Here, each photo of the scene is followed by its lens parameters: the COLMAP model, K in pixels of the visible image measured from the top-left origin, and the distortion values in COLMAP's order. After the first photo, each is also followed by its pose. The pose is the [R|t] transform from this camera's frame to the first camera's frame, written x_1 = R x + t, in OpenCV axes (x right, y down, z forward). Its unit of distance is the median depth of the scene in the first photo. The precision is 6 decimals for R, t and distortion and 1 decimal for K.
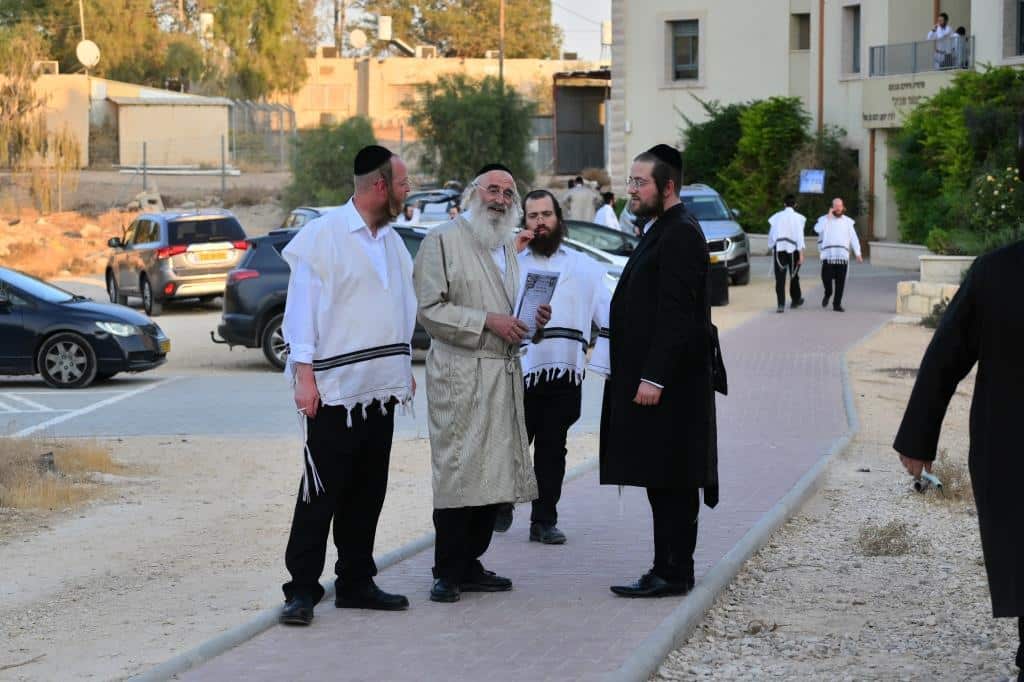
lens RADIAL K [[2519.3, 0, 511.9], [0, 2519.3, 341.1], [0, 0, 1]] dist [0.144280, 0.000000]
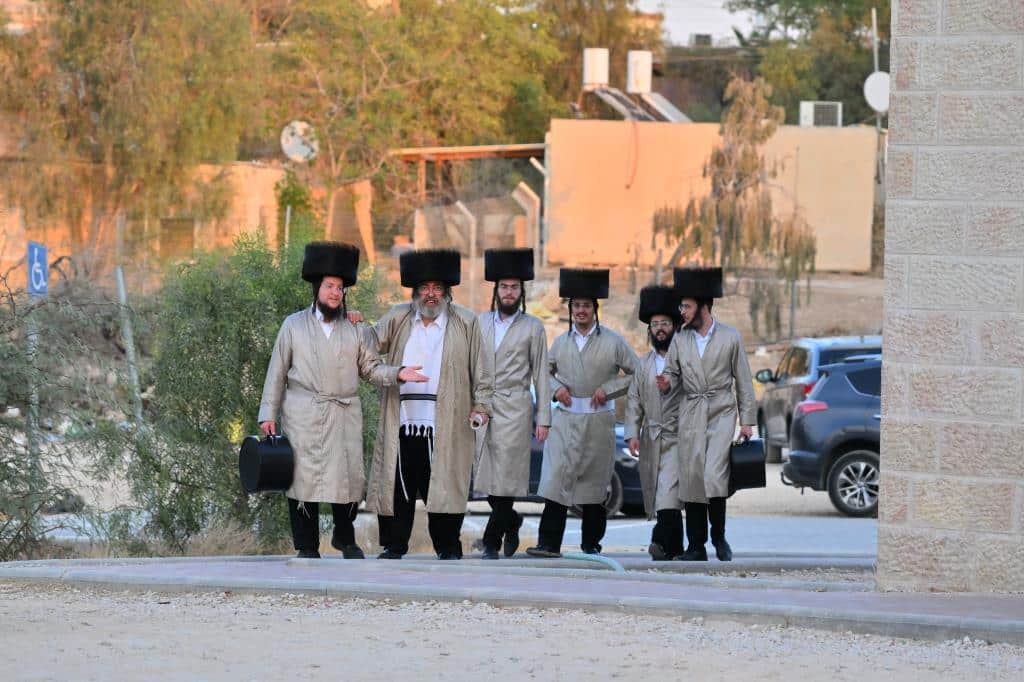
lens RADIAL K [[5321.9, 0, 512.9], [0, 5321.9, 339.6], [0, 0, 1]] dist [-0.087917, 0.000000]
pose [[0.960816, 0.030396, -0.275514, 0.298229], [-0.045399, 0.997803, -0.048241, 0.043619], [0.273443, 0.058858, 0.960086, -0.794144]]
